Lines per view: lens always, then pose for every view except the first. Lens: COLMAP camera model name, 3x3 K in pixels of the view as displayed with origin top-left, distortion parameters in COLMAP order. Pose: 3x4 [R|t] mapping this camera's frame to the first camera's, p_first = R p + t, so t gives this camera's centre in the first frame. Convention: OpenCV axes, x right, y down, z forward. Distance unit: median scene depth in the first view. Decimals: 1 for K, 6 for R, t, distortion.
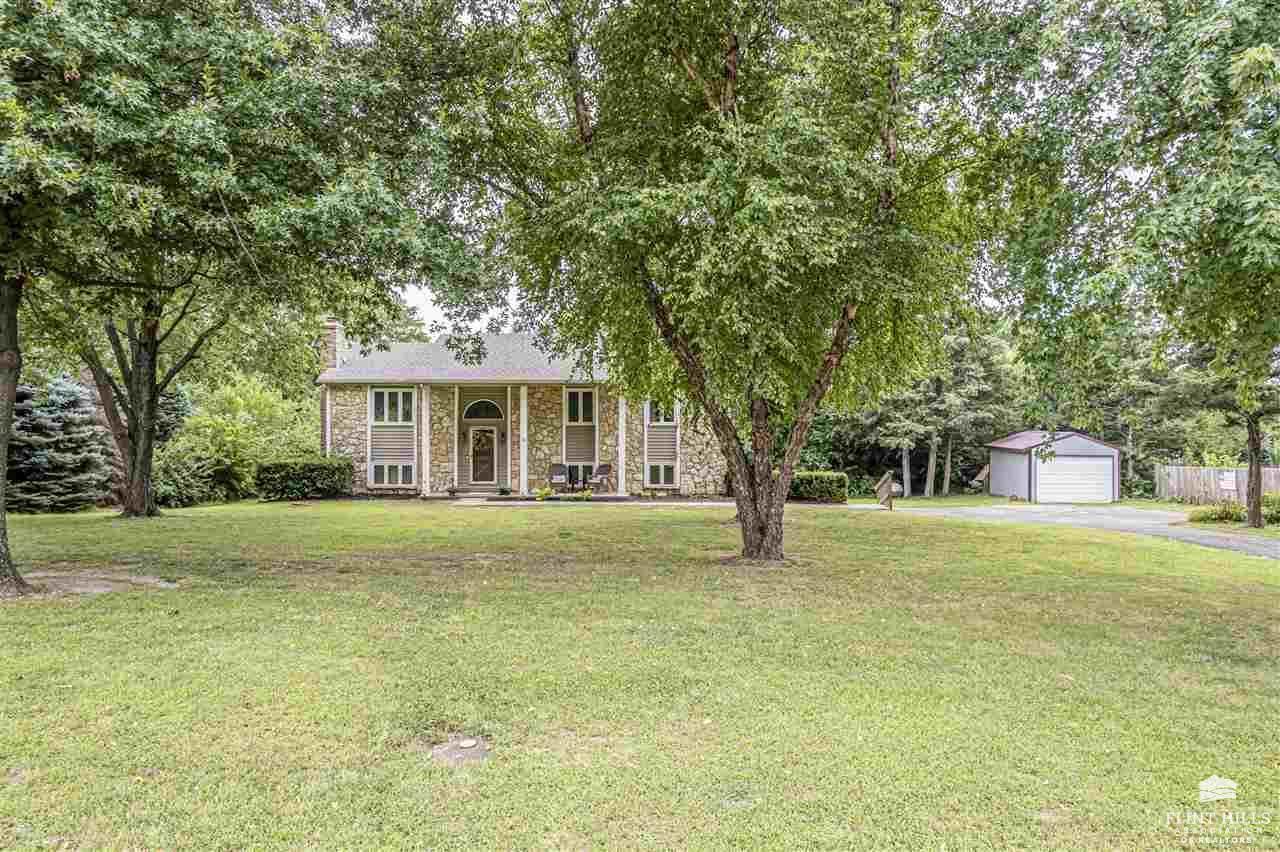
lens RADIAL K [[869.3, 0, 640.0], [0, 869.3, 426.0], [0, 0, 1]] dist [-0.001527, -0.000357]
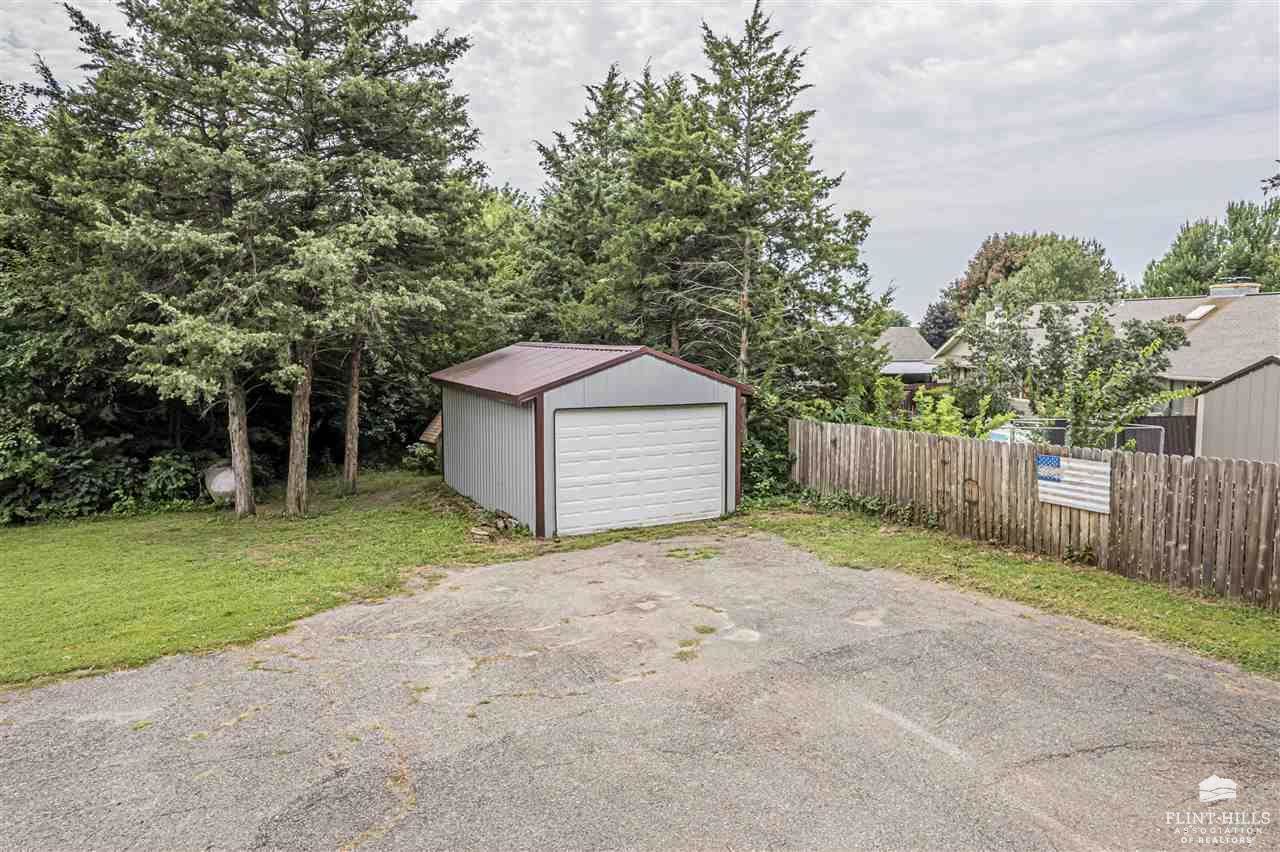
lens RADIAL K [[855.1, 0, 640.2], [0, 855.1, 401.4], [0, 0, 1]] dist [-0.000643, -0.000652]
pose [[0.834326, -0.047770, 0.549198, 0.391969], [0.006441, 0.997015, 0.076936, 0.003340], [-0.551234, -0.060652, 0.832143, 0.922719]]
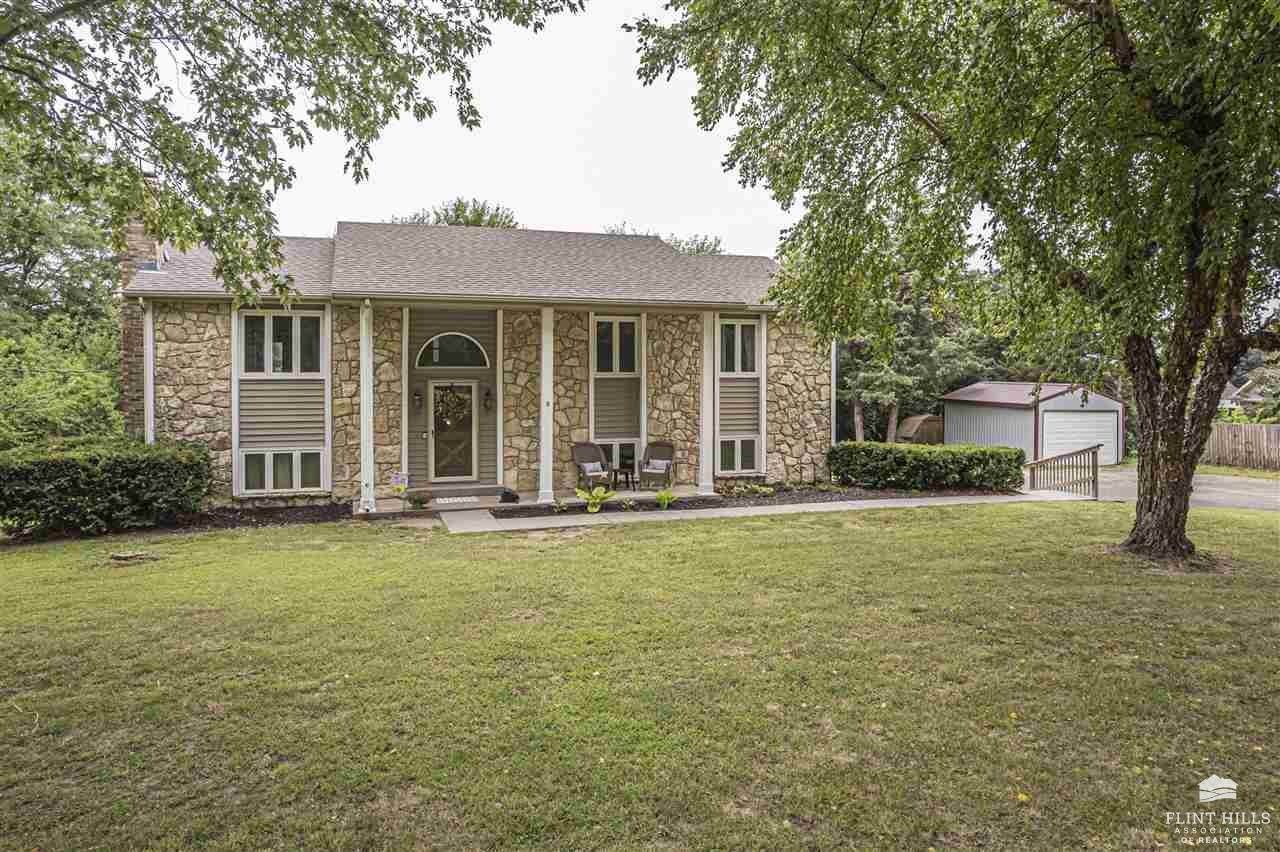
lens RADIAL K [[855.1, 0, 640.2], [0, 855.1, 401.4], [0, 0, 1]] dist [-0.000643, -0.000652]
pose [[0.954658, -0.012178, 0.297455, -0.229897], [0.004213, 0.999616, 0.027405, -0.000478], [-0.297674, -0.024910, 0.954343, 0.429608]]
